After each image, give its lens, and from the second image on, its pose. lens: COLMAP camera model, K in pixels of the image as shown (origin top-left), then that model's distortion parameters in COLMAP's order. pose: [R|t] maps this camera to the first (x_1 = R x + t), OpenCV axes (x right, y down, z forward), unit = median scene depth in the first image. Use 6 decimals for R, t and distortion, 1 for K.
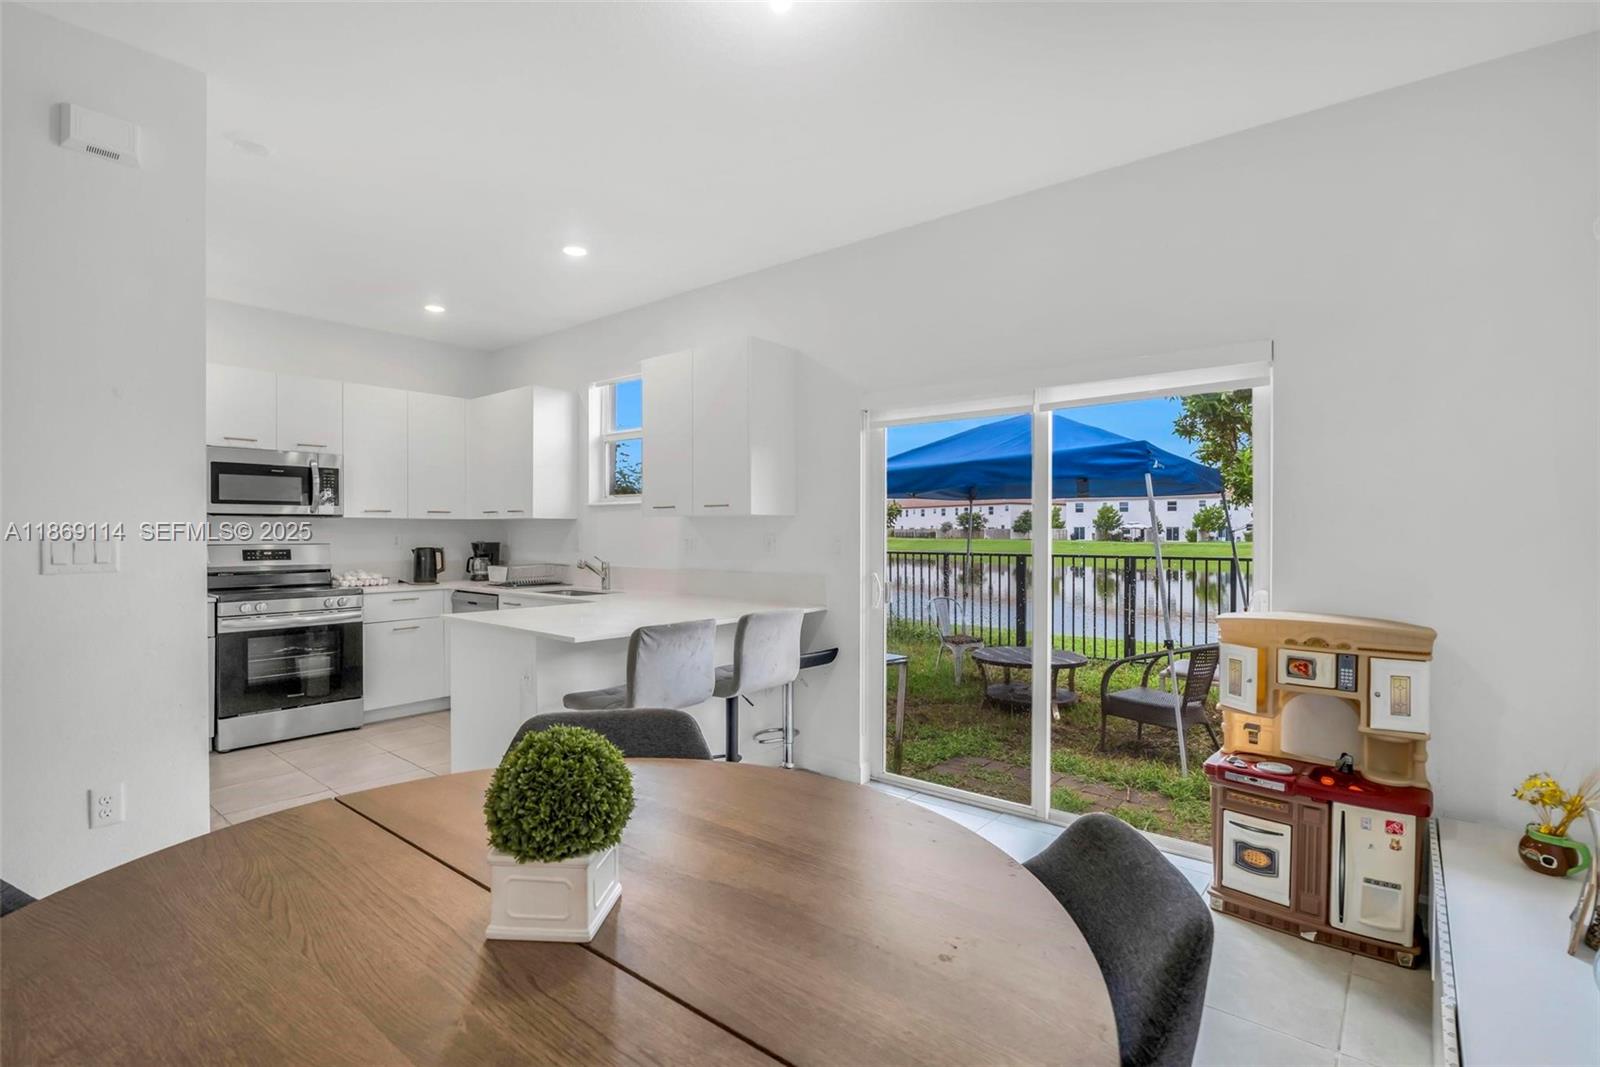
lens RADIAL K [[759.4, 0, 800.0], [0, 759.4, 533.5], [0, 0, 1]] dist [-0.001074, -0.000072]
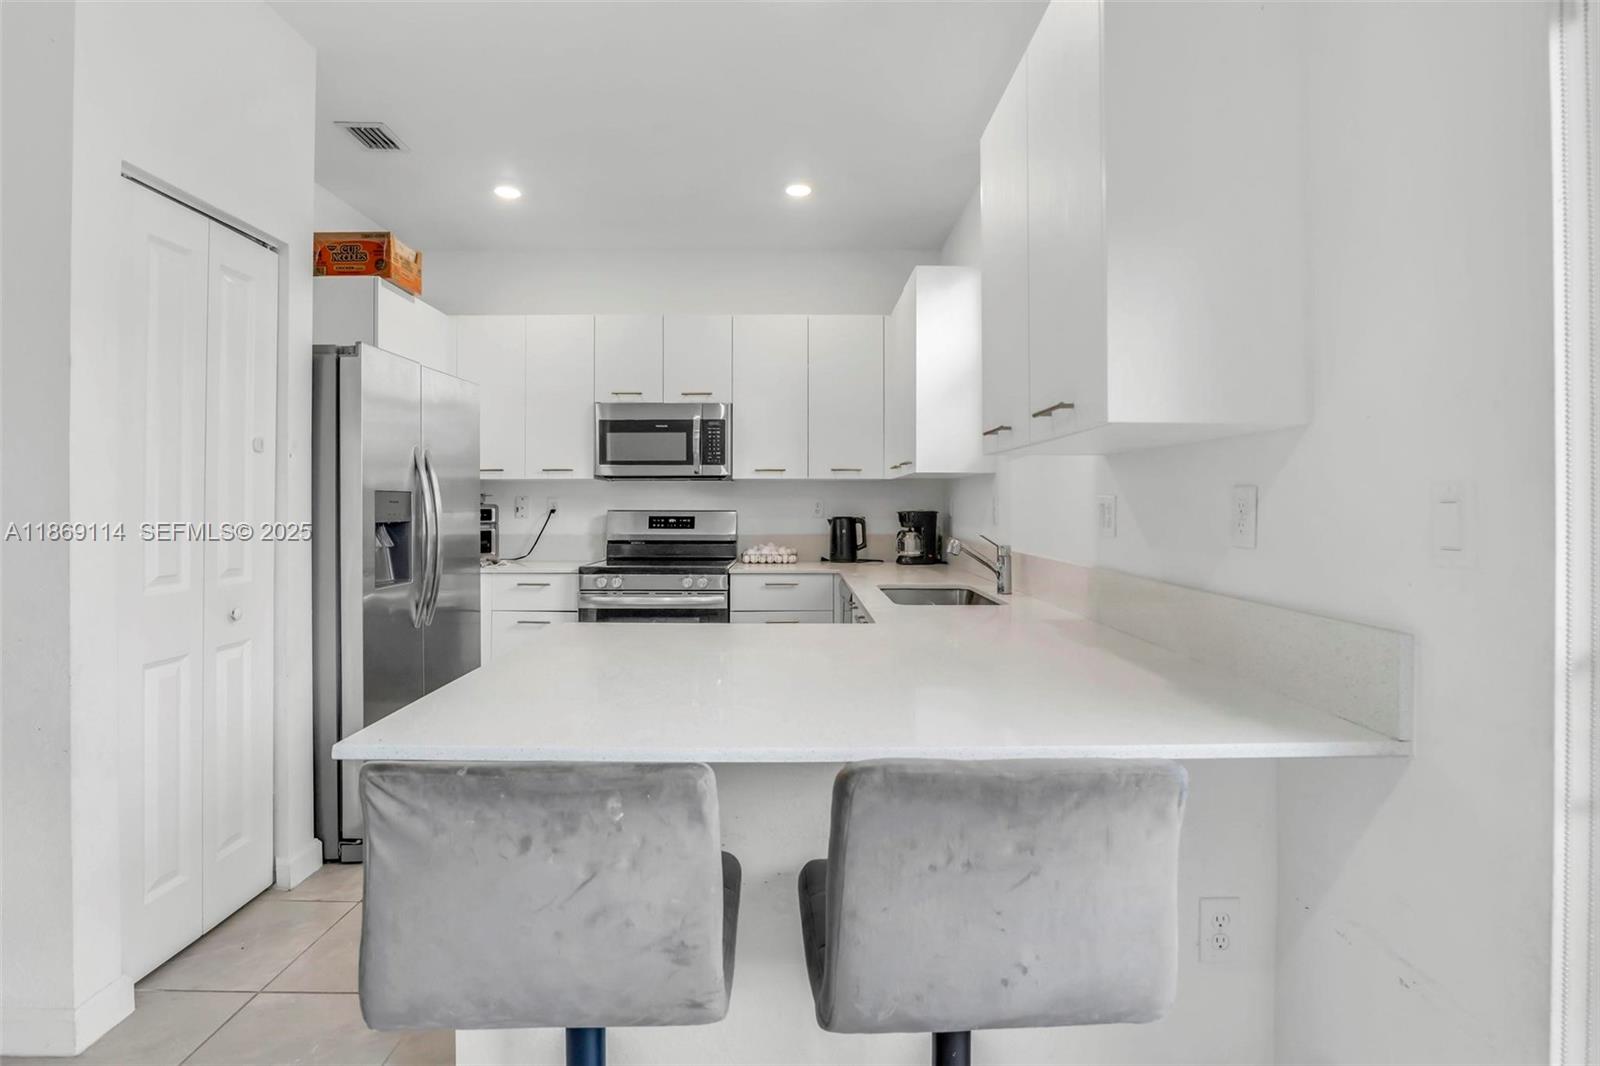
lens RADIAL K [[789.7, 0, 783.2], [0, 789.7, 504.0], [0, 0, 1]] dist [-0.001432, -0.000020]
pose [[0.636309, 0.002003, -0.771432, 0.094061], [-0.000439, 0.999997, 0.002233, 0.004212], [0.771434, -0.001082, 0.636308, 0.491961]]
